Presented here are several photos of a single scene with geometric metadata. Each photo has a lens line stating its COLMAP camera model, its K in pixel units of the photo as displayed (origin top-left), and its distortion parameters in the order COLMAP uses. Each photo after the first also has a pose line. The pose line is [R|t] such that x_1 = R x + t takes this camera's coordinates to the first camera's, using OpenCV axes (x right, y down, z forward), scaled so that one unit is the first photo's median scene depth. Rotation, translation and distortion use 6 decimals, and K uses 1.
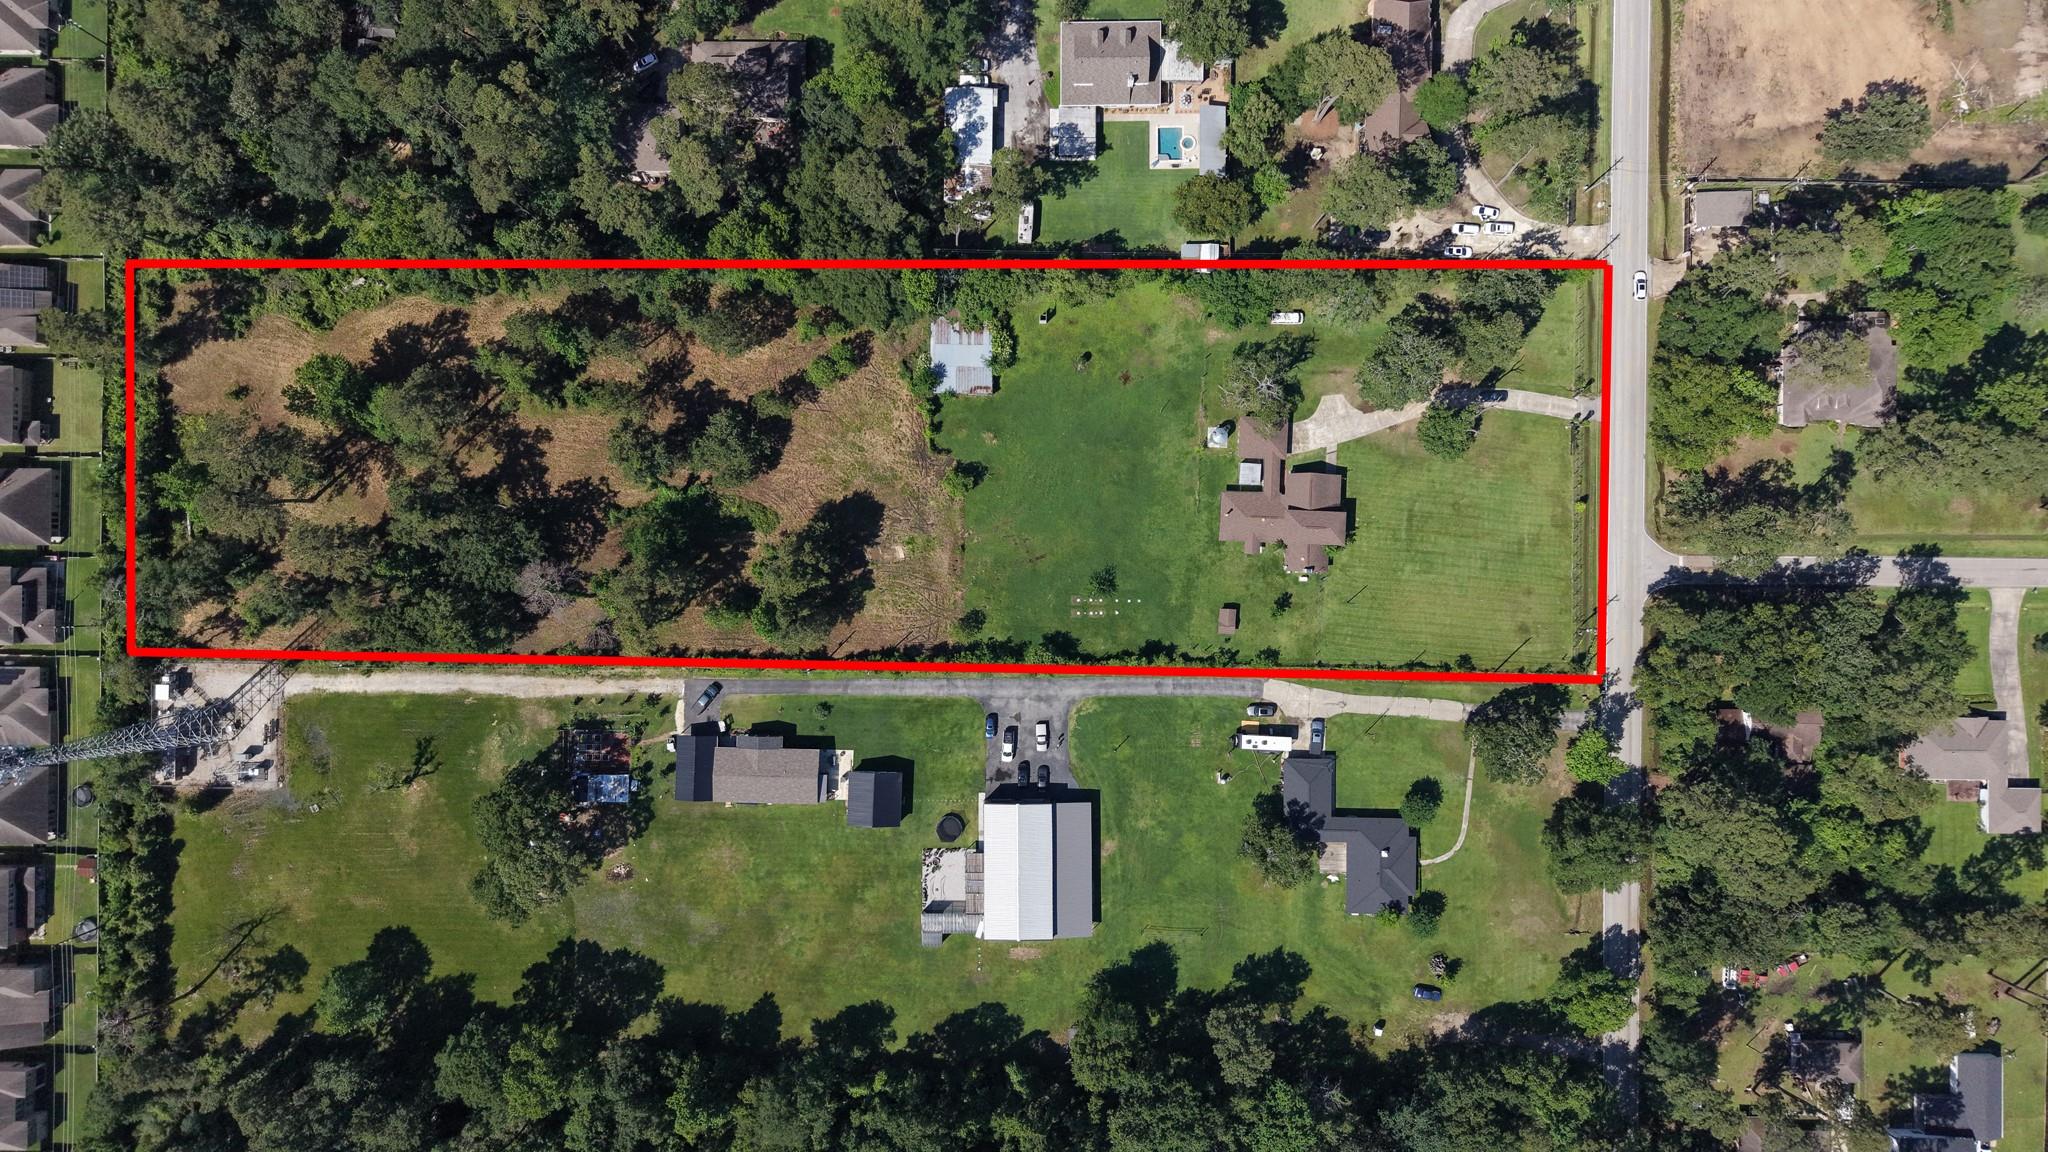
lens RADIAL K [[1374.3, 0, 1017.9], [0, 1374.3, 578.7], [0, 0, 1]] dist [0.006229, -0.002979]
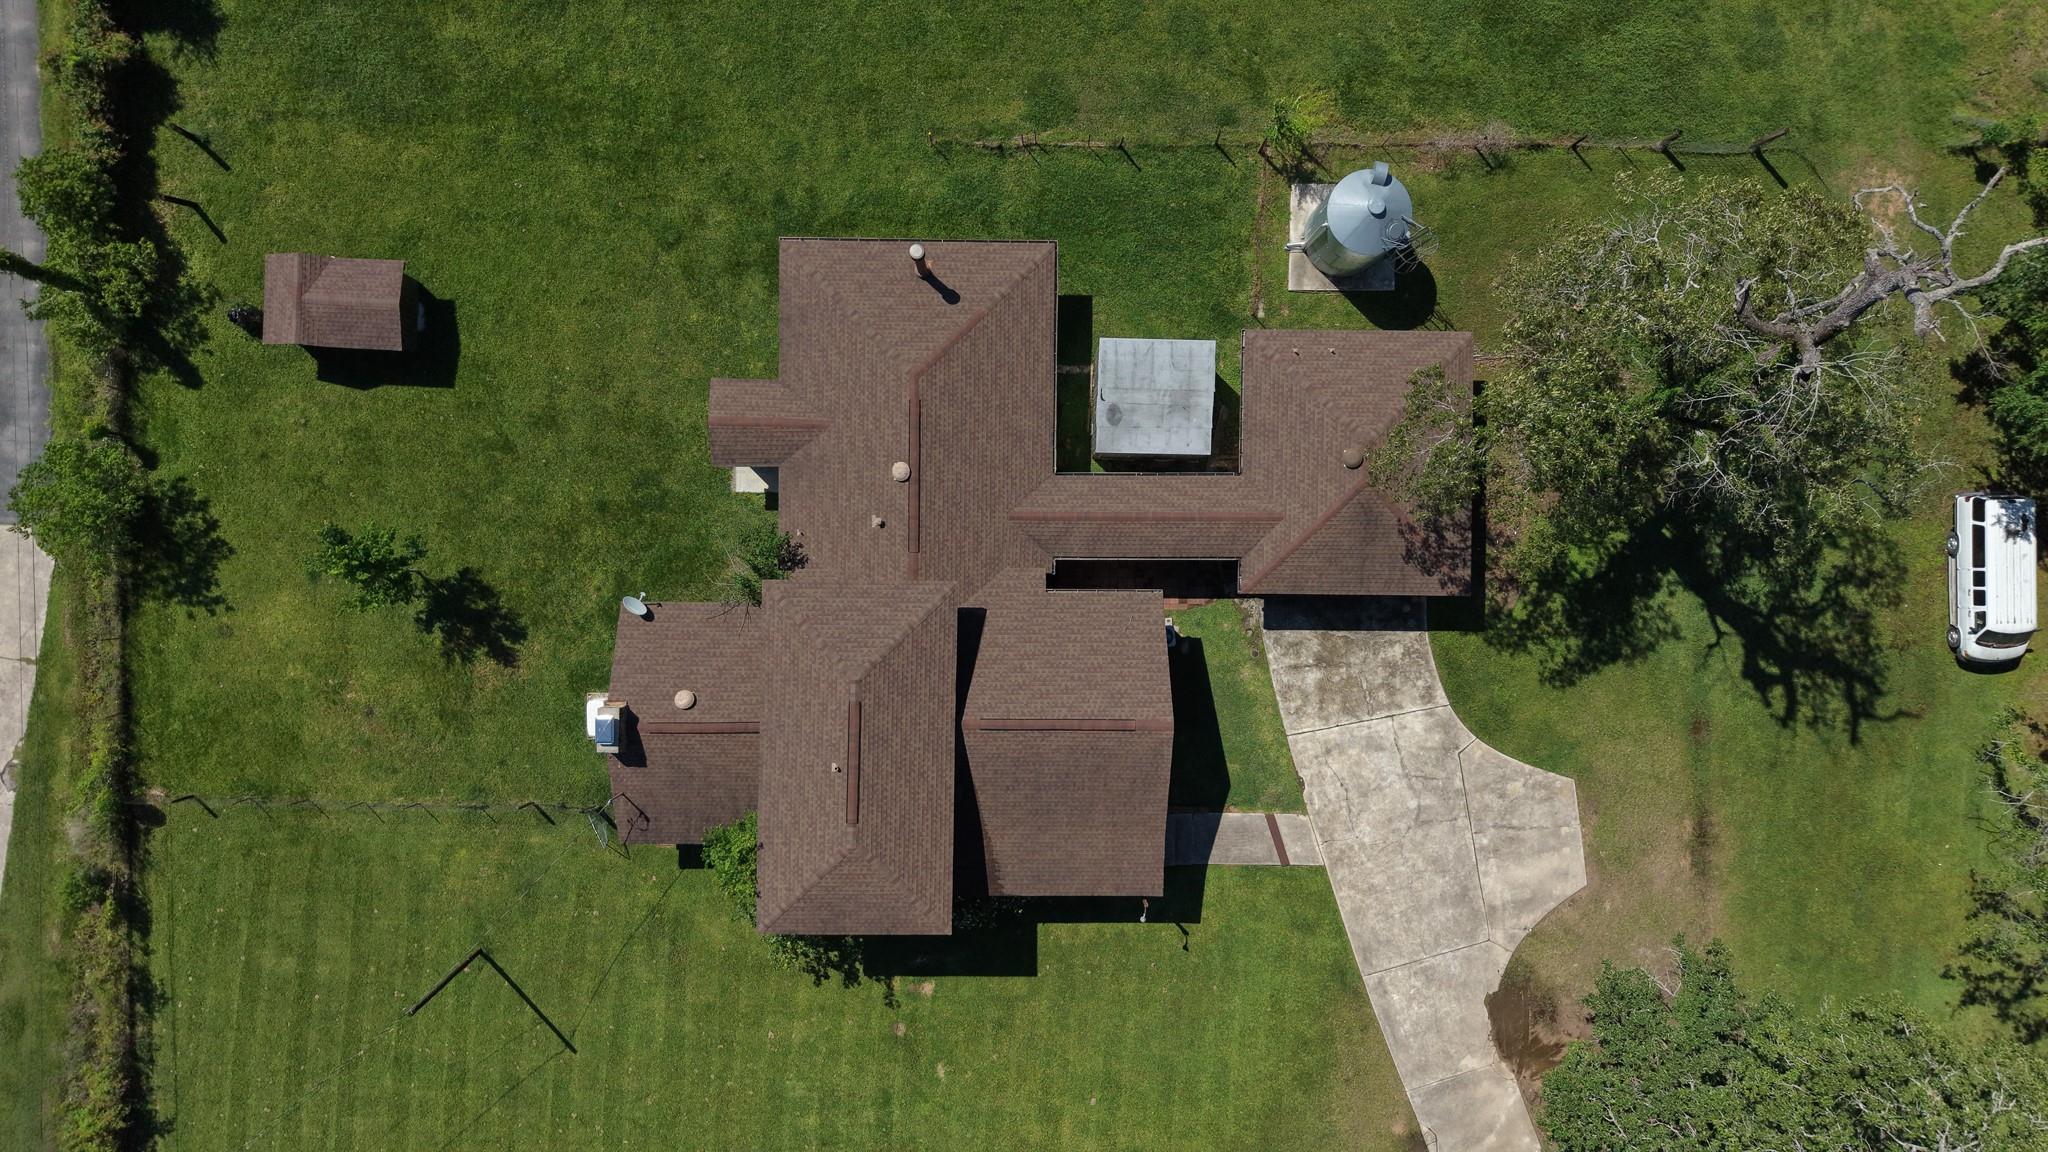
lens RADIAL K [[1374.3, 0, 1026.6], [0, 1374.3, 580.6], [0, 0, 1]] dist [0.006229, -0.002979]
pose [[0.034379, 0.998825, 0.034147, 0.185335], [-0.999050, 0.035262, -0.025598, -0.053803], [-0.026772, -0.033235, 0.999089, 0.814599]]
